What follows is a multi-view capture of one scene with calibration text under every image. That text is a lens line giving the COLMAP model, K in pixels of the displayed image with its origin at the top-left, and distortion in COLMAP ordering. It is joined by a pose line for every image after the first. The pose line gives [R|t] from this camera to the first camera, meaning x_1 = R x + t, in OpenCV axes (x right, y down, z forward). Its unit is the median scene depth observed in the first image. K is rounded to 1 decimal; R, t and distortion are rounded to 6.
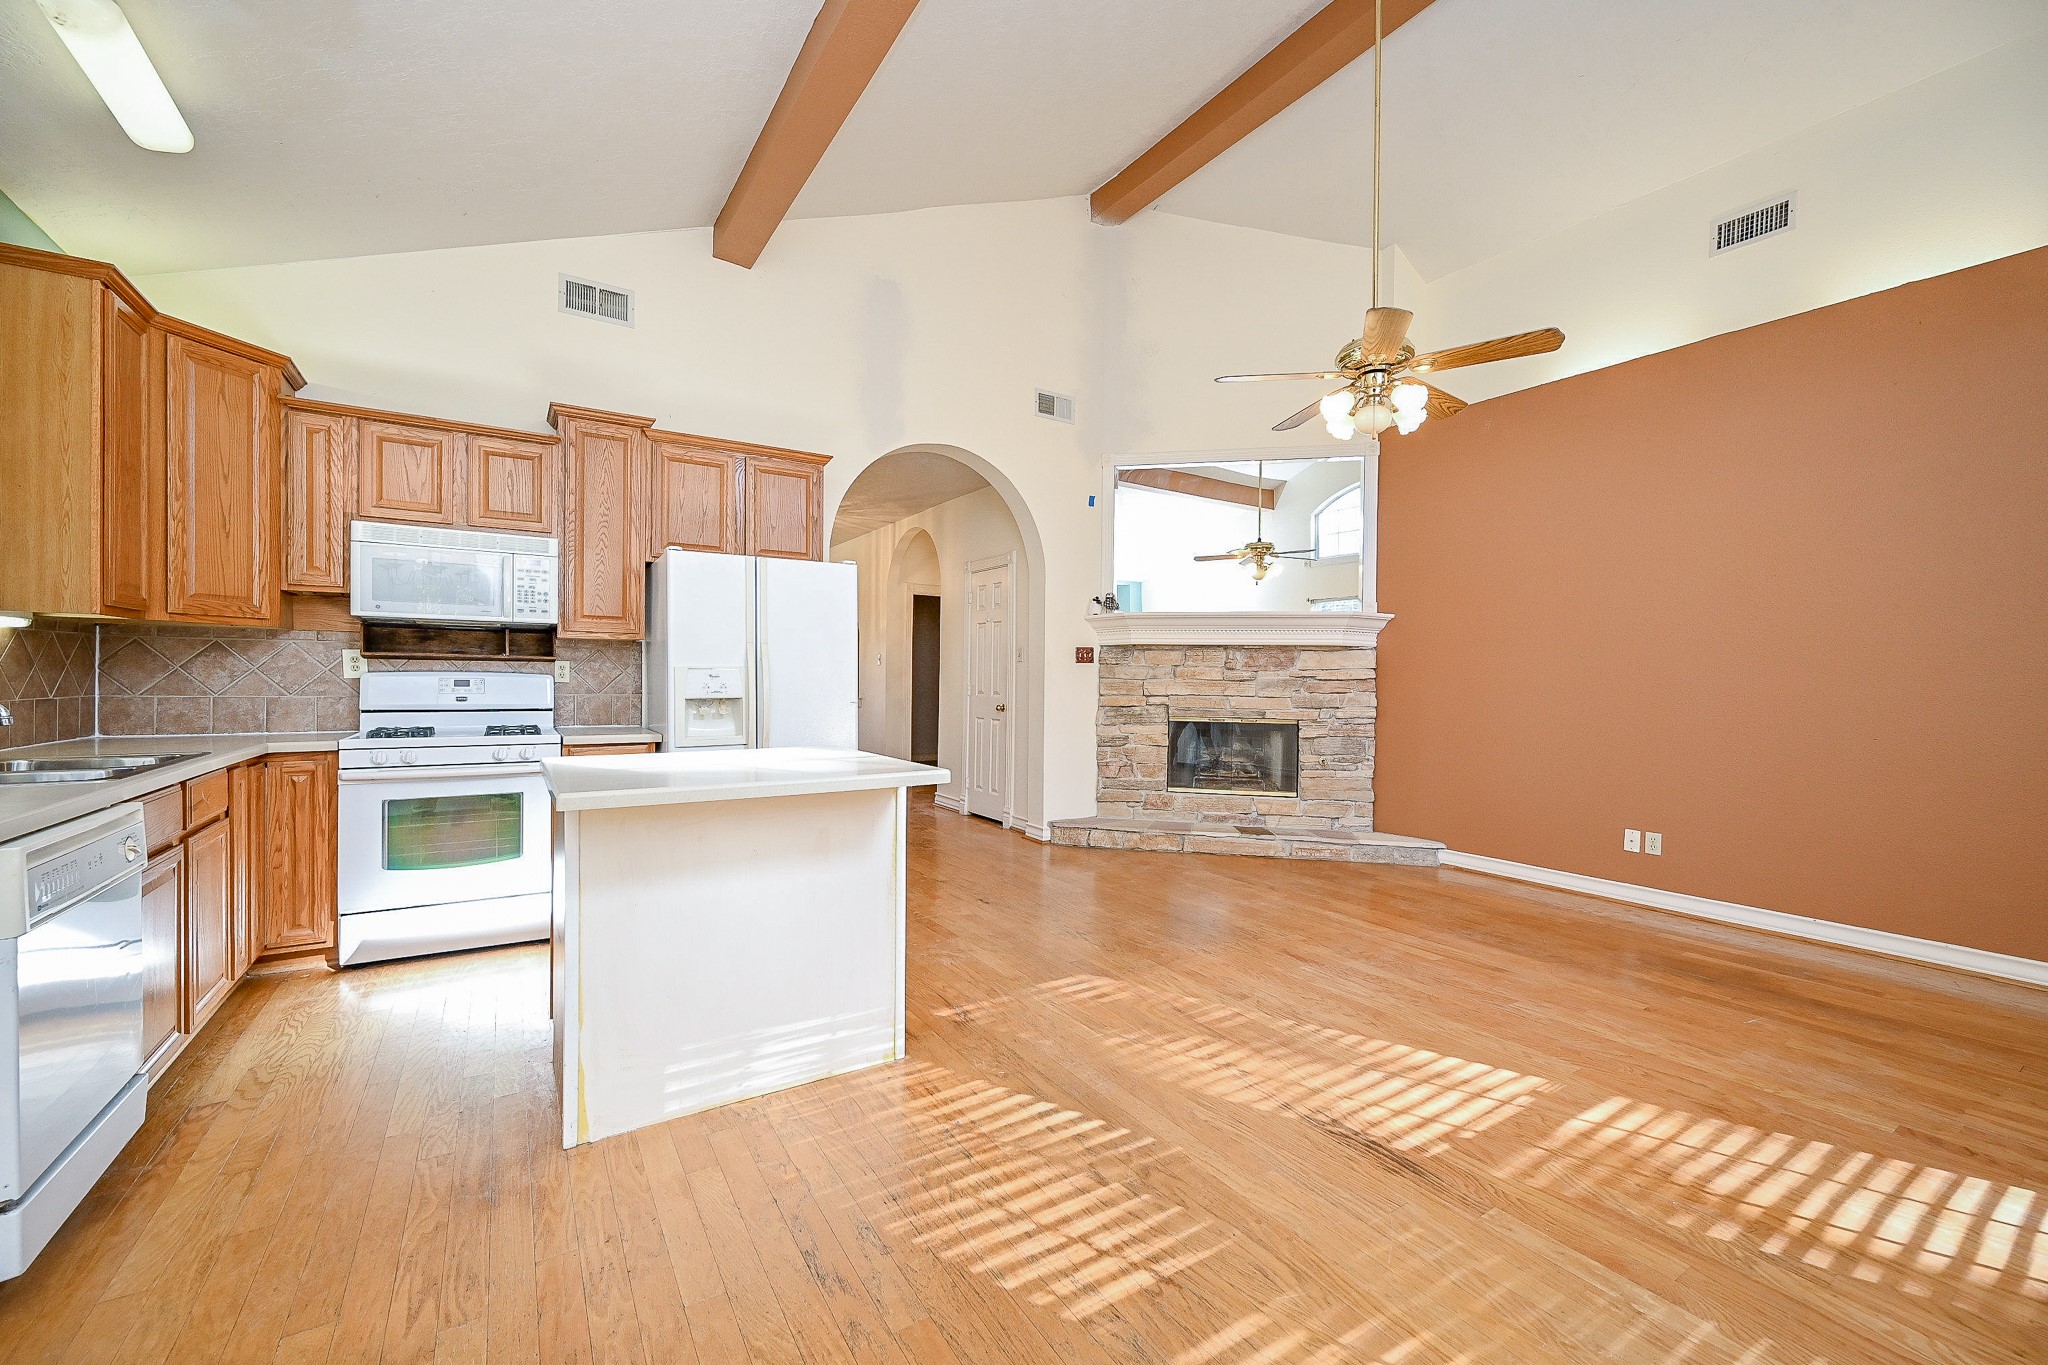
lens RADIAL K [[807.5, 0, 1020.2], [0, 807.5, 686.1], [0, 0, 1]] dist [-0.001012, 0.000521]
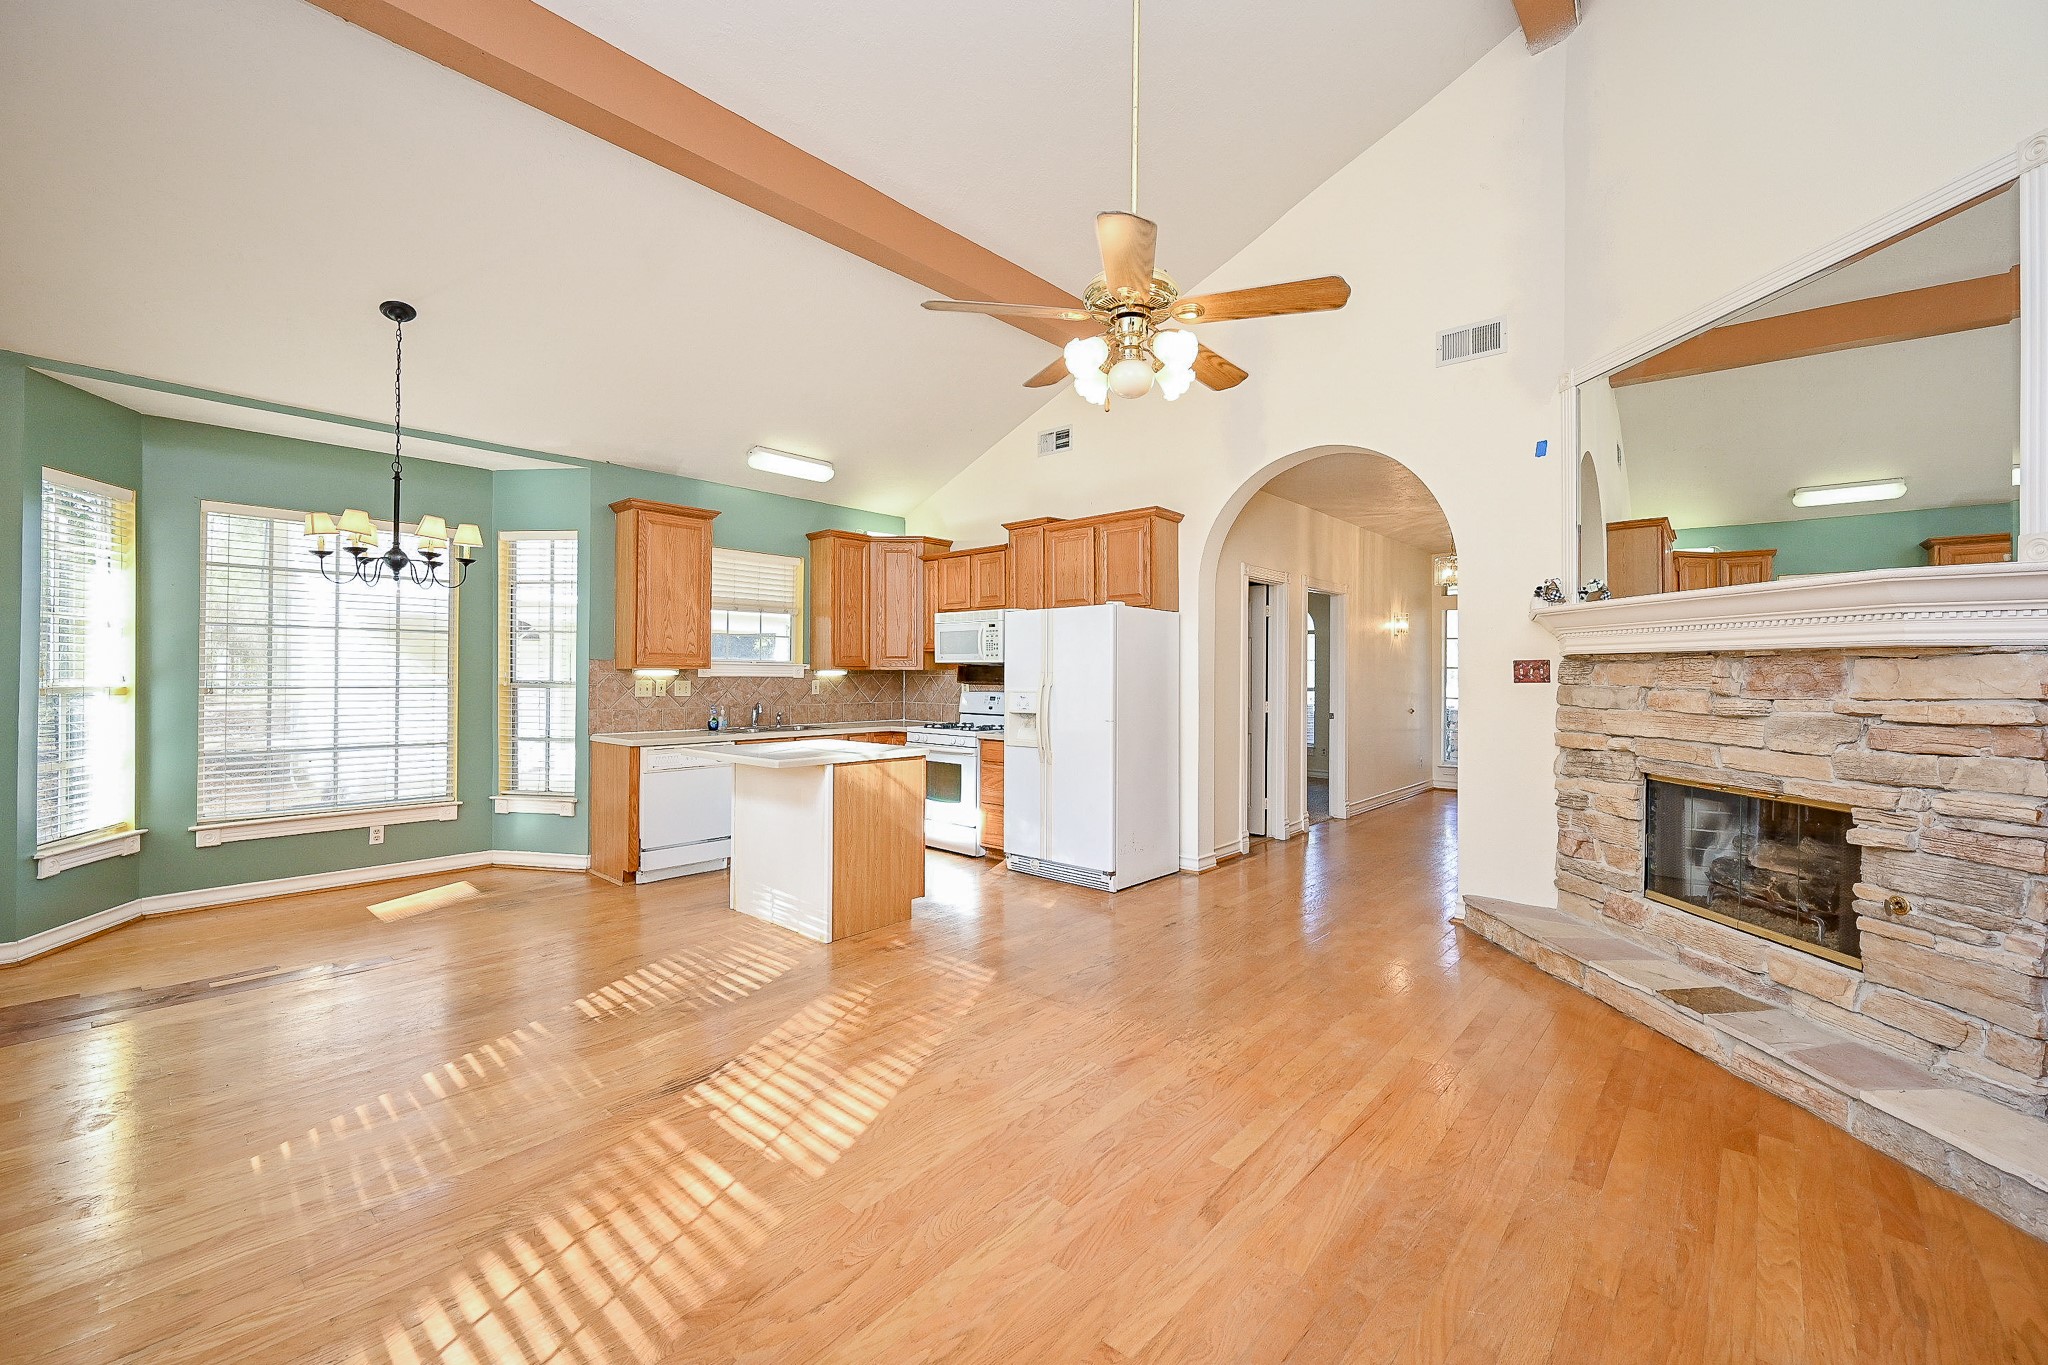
lens RADIAL K [[833.7, 0, 1046.6], [0, 833.7, 674.6], [0, 0, 1]] dist [-0.000623, -0.000030]
pose [[0.280530, -0.008329, -0.959809, 1.129342], [-0.011132, 0.999867, -0.011930, -0.038628], [0.959781, 0.014031, 0.280399, 0.689131]]
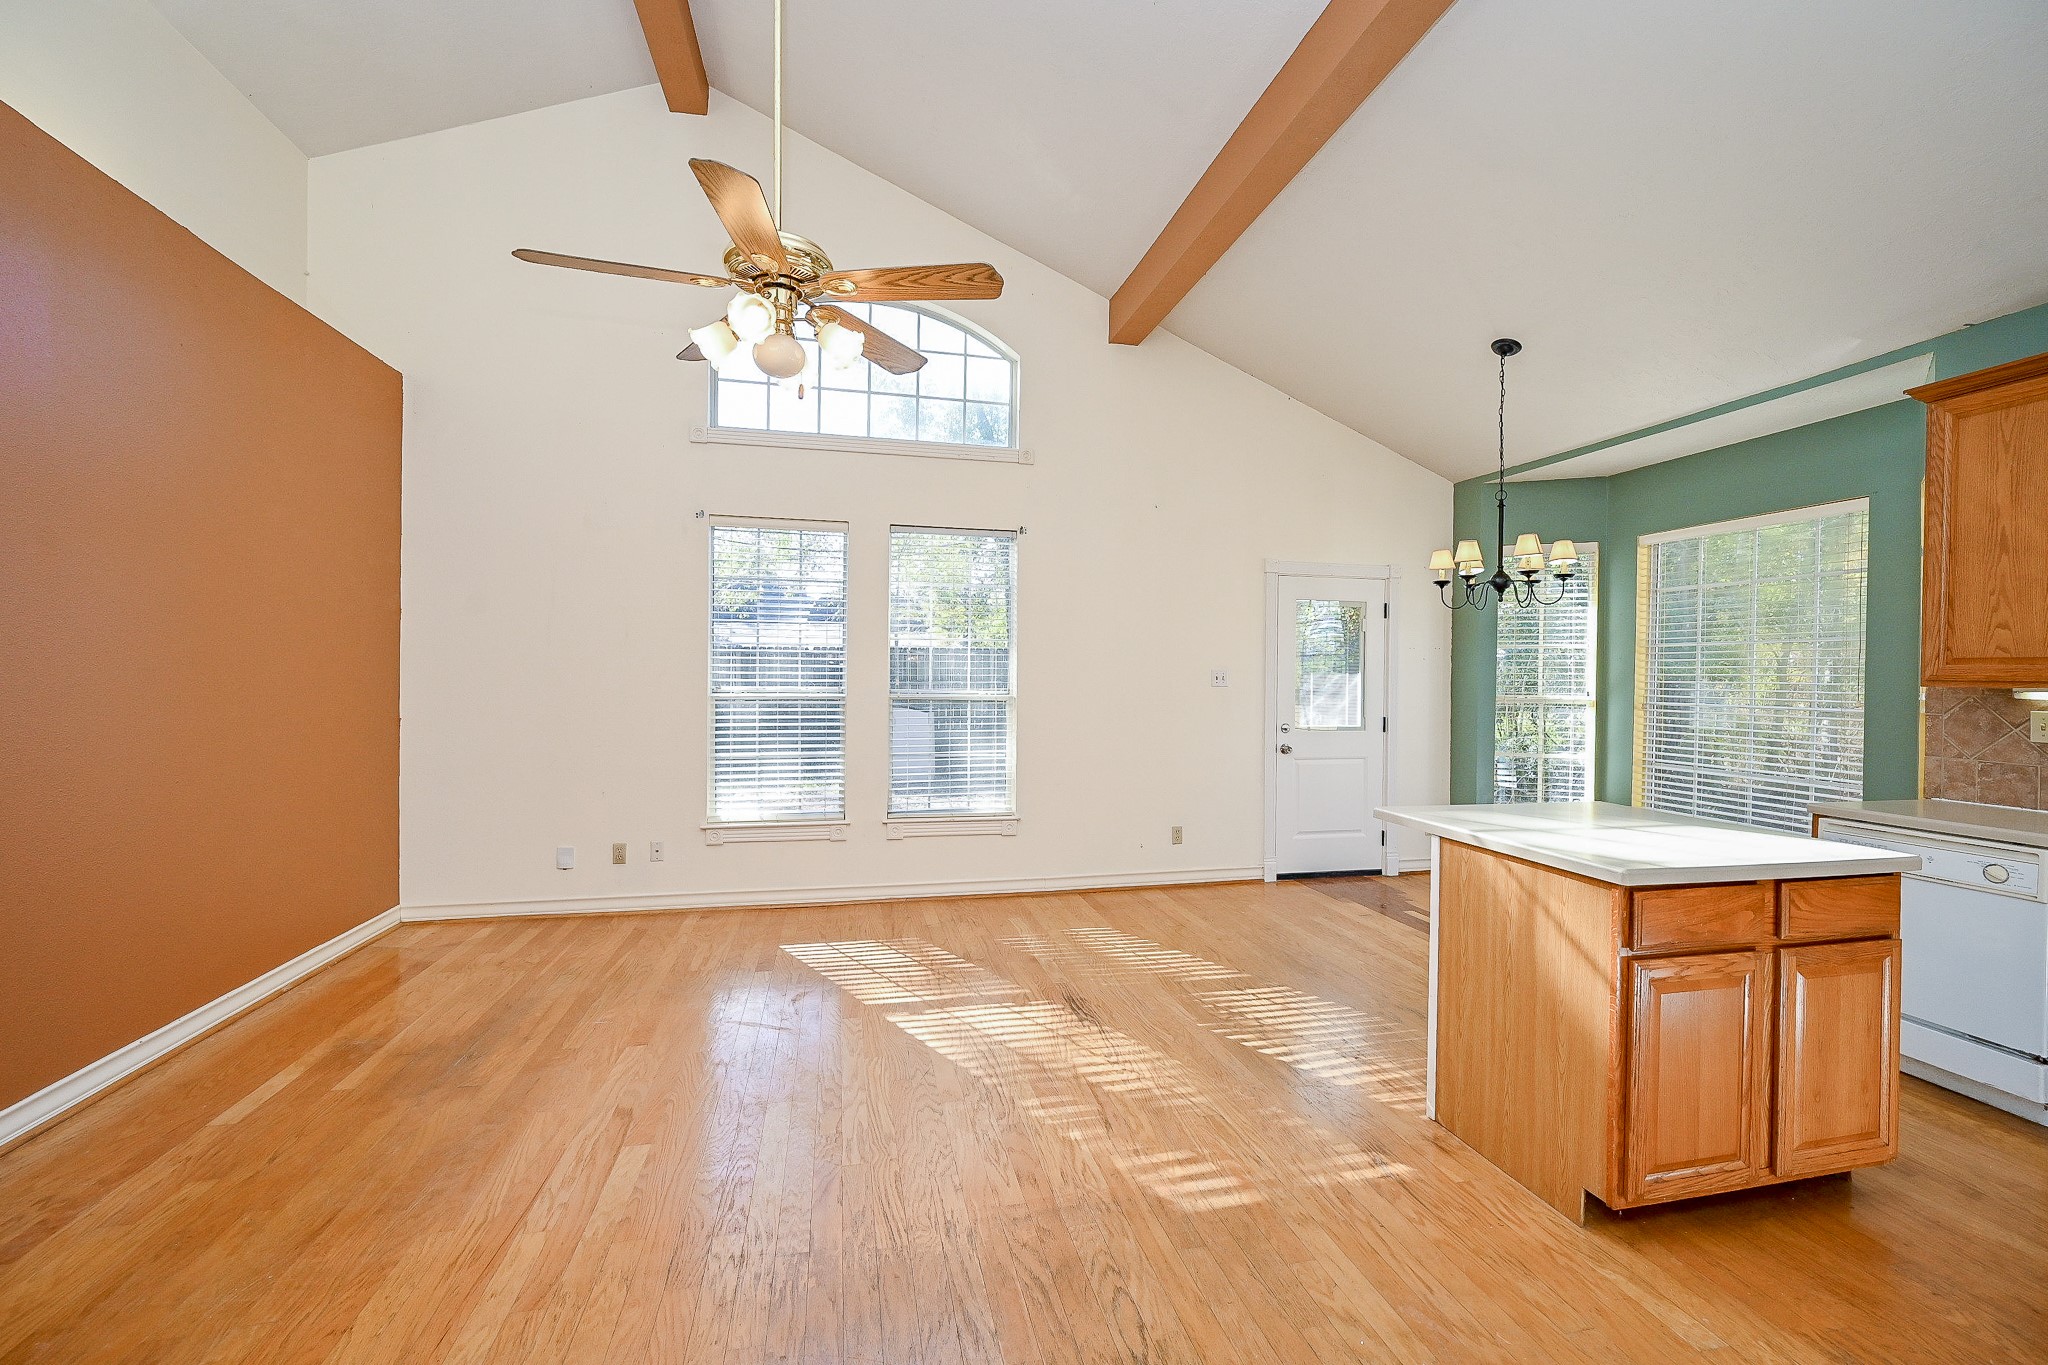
lens RADIAL K [[831.4, 0, 1024.0], [0, 831.4, 682.5], [0, 0, 1]] dist [-0.000467, 0.000042]
pose [[-0.940666, -0.023077, 0.338549, -0.007839], [-0.017188, 0.999645, 0.020382, -0.067567], [-0.338899, 0.013354, -0.940728, 1.556428]]
